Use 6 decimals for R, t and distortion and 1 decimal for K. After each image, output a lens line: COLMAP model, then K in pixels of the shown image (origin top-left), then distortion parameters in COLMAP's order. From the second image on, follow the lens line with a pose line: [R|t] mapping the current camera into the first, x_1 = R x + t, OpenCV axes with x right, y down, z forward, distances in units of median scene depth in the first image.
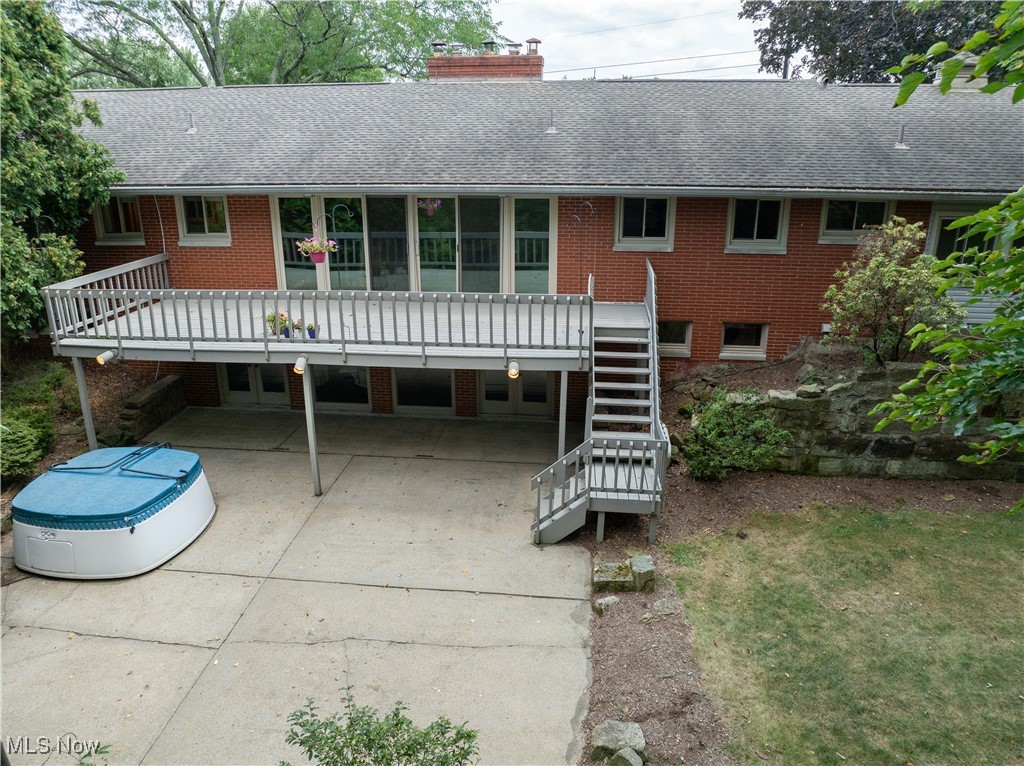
lens RADIAL K [[717.1, 0, 518.5], [0, 717.1, 381.5], [0, 0, 1]] dist [-0.041593, 0.003900]
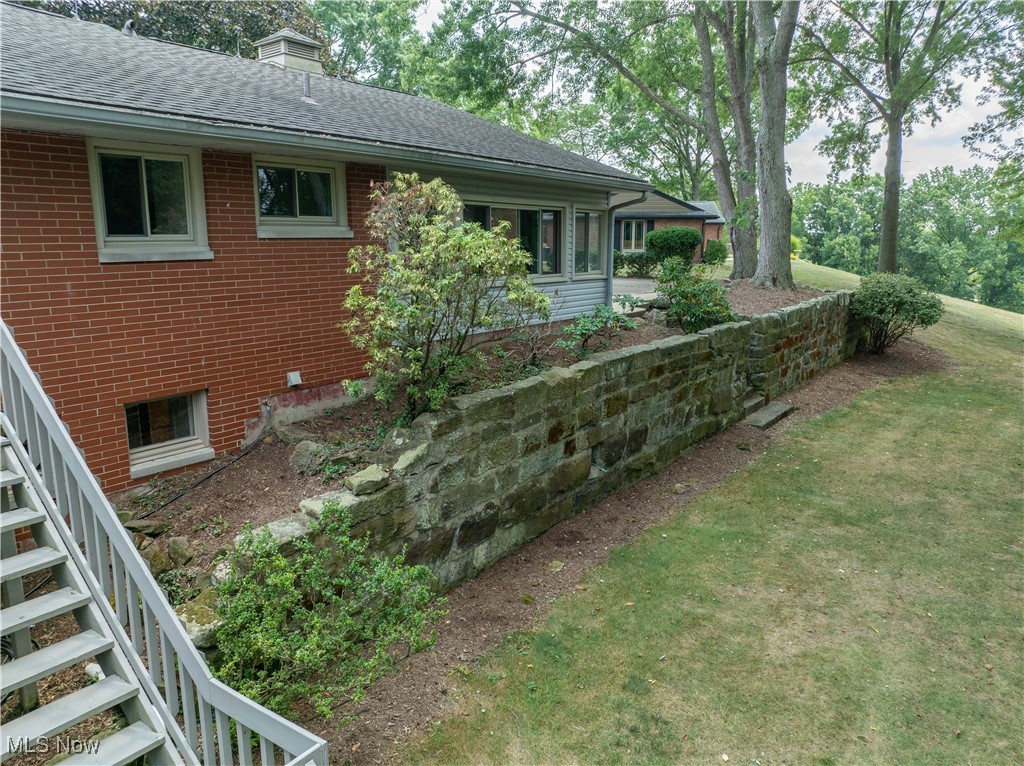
lens RADIAL K [[717.1, 0, 518.5], [0, 717.1, 381.5], [0, 0, 1]] dist [-0.041593, 0.003900]
pose [[0.501308, -0.169044, 0.848596, 0.014888], [0.276105, 0.960712, 0.028269, -0.042432], [-0.820035, 0.220130, 0.528286, 0.594837]]
